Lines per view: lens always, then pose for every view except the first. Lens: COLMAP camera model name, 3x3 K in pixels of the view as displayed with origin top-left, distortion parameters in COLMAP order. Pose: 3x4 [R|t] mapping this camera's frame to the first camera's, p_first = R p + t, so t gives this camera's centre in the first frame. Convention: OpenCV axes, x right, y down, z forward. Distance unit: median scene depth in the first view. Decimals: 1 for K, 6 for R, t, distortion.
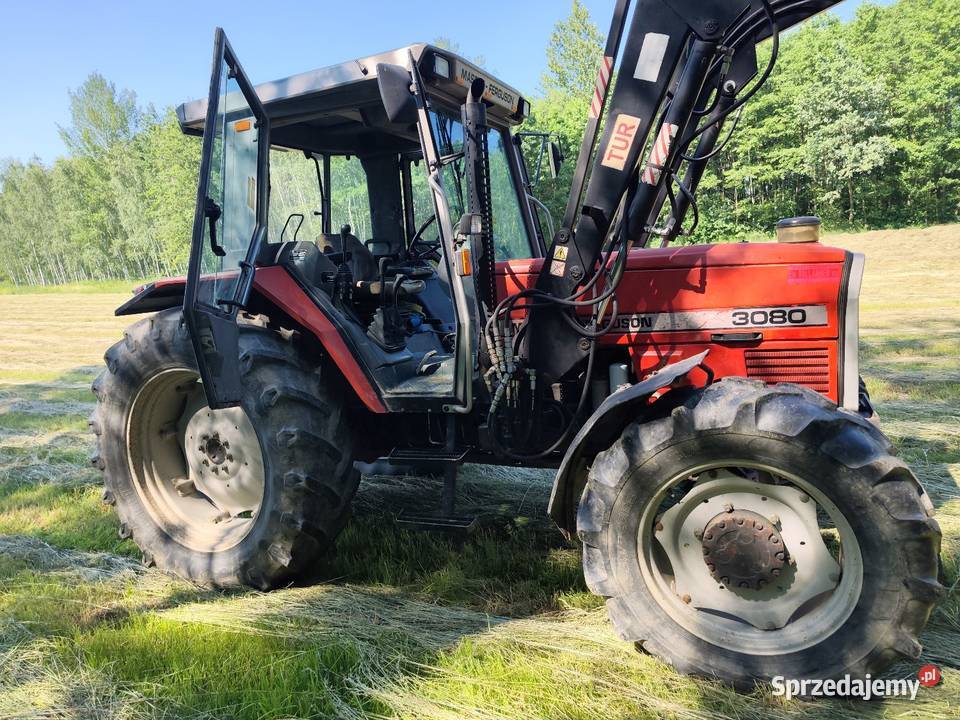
lens RADIAL K [[653.8, 0, 480.1], [0, 653.8, 361.0], [0, 0, 1]] dist [0.001660, -0.008703]
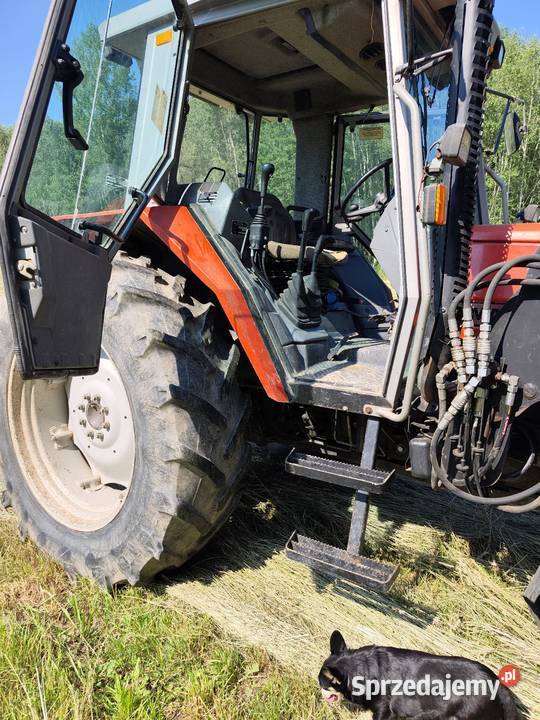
lens RADIAL K [[490.3, 0, 273.9], [0, 490.3, 354.9], [0, 0, 1]] dist [0.001660, -0.008703]
pose [[0.978537, 0.130479, -0.159500, -0.068132], [-0.126416, 0.991345, 0.035402, 0.003490], [0.162739, -0.014479, 0.986563, 0.378401]]
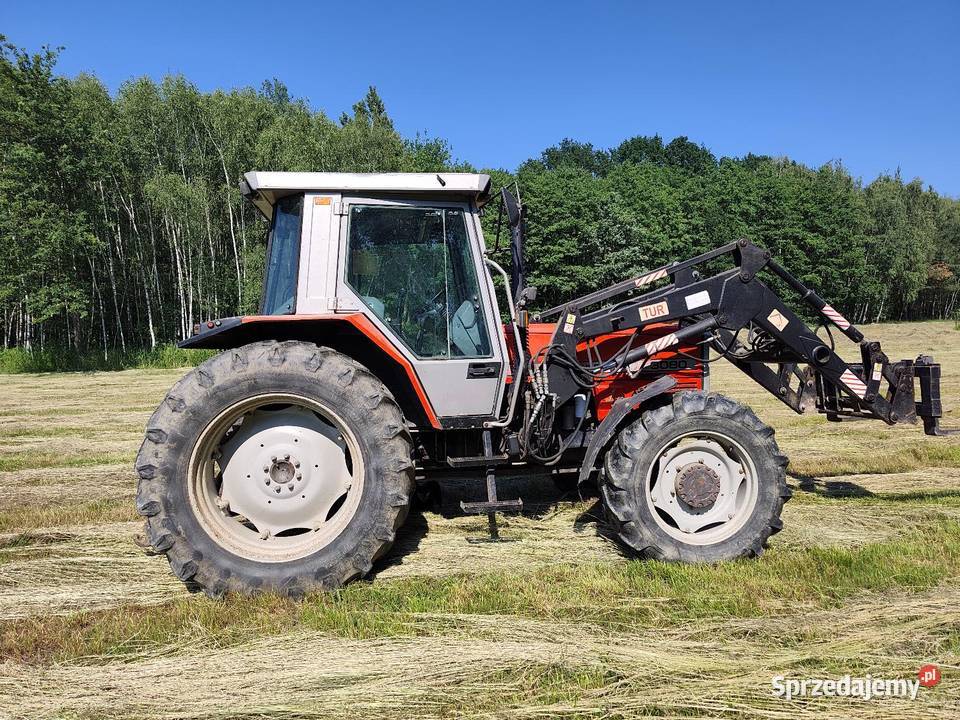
lens RADIAL K [[653.8, 0, 482.8], [0, 653.8, 363.9], [0, 0, 1]] dist [0.001660, -0.008703]
pose [[0.837199, 0.052614, 0.544361, -0.716778], [0.042007, 0.986235, -0.159928, 0.145997], [-0.545282, 0.156759, 0.823465, -0.129592]]
